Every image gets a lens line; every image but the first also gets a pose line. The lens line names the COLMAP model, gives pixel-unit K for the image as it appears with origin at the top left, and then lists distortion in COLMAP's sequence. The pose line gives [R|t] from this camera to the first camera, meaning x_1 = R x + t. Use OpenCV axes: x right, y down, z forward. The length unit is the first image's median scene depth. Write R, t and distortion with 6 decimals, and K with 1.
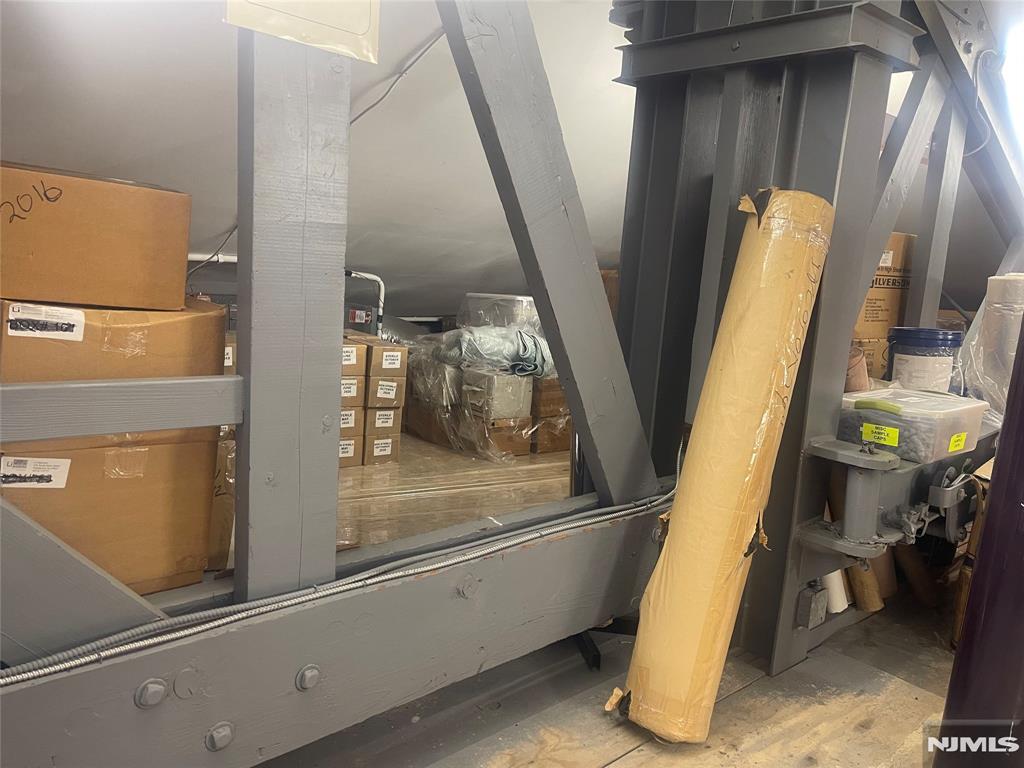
lens RADIAL K [[786.7, 0, 512.5], [0, 786.7, 388.5], [0, 0, 1]] dist [0.074092, -0.091963]
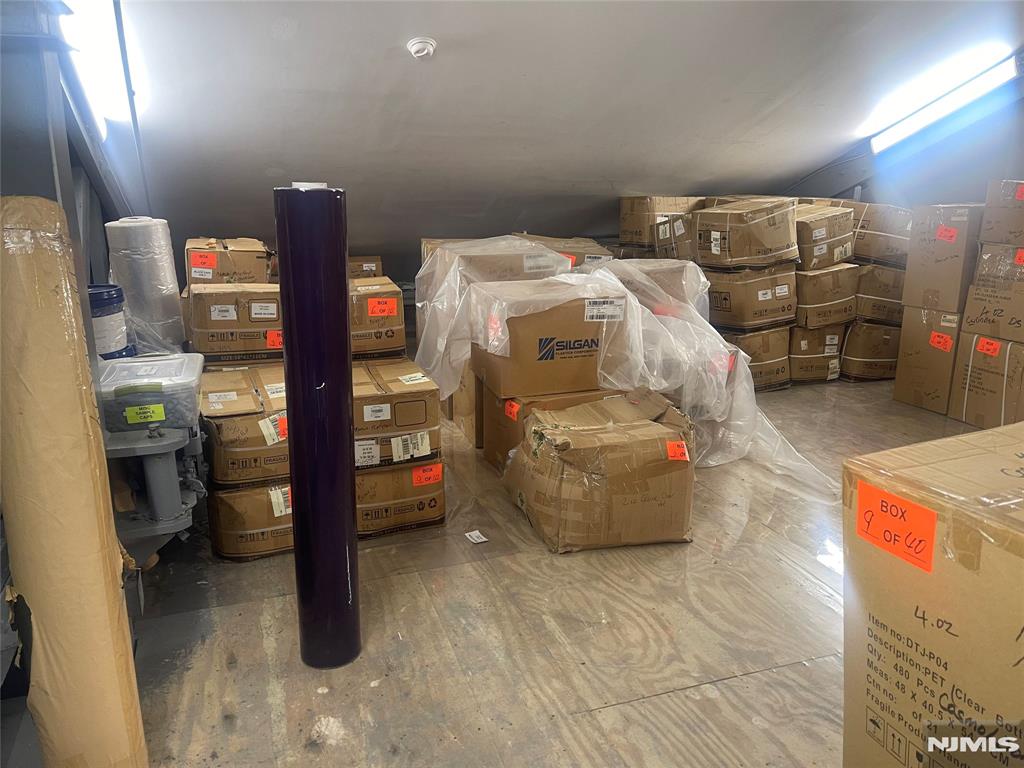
lens RADIAL K [[786.7, 0, 512.5], [0, 786.7, 388.5], [0, 0, 1]] dist [0.074092, -0.091963]
pose [[0.371840, -0.313580, 0.873729, -0.277900], [0.174710, 0.948038, 0.265896, -0.178204], [-0.911708, 0.053778, 0.407303, 0.144197]]
